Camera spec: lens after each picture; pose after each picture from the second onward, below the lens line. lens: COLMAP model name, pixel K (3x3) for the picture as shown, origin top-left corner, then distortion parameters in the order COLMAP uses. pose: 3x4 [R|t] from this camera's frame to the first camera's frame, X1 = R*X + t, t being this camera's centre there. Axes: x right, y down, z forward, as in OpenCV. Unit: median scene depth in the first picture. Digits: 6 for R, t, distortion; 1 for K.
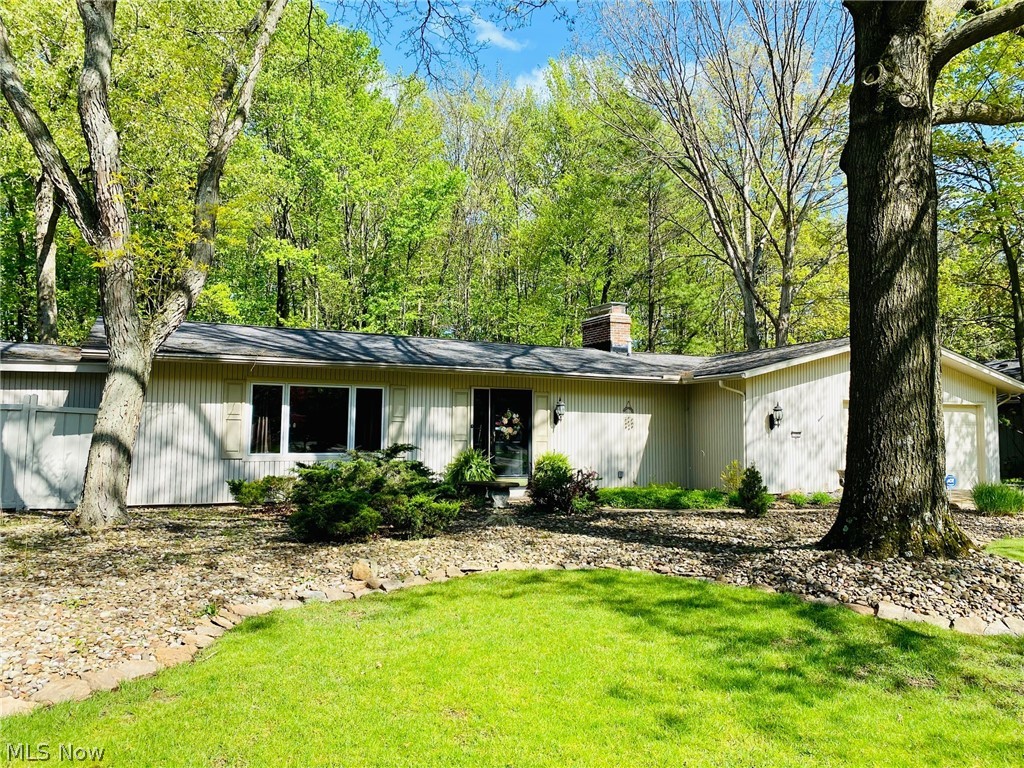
lens RADIAL K [[794.8, 0, 512.0], [0, 794.8, 384.0], [0, 0, 1]] dist [0.013631, -0.002120]
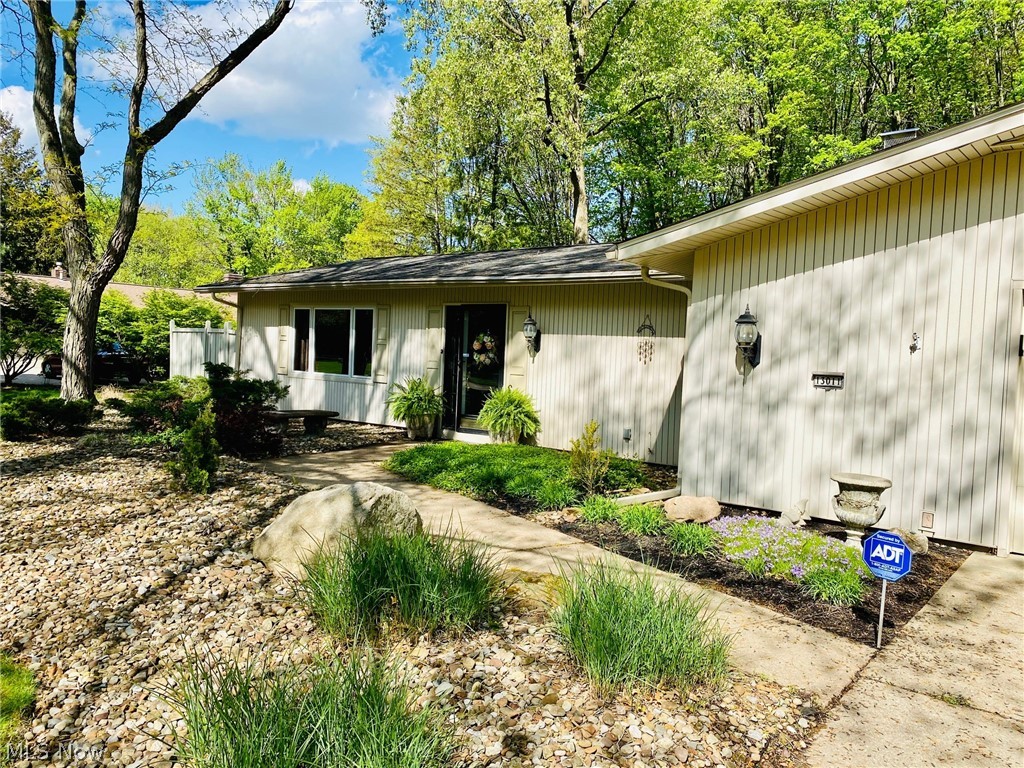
lens RADIAL K [[794.8, 0, 512.0], [0, 794.8, 384.0], [0, 0, 1]] dist [0.013631, -0.002120]
pose [[0.366152, 0.063194, -0.928407, 0.715839], [0.042285, 0.995531, 0.084440, 0.019658], [0.929594, -0.070175, 0.361843, 0.745737]]
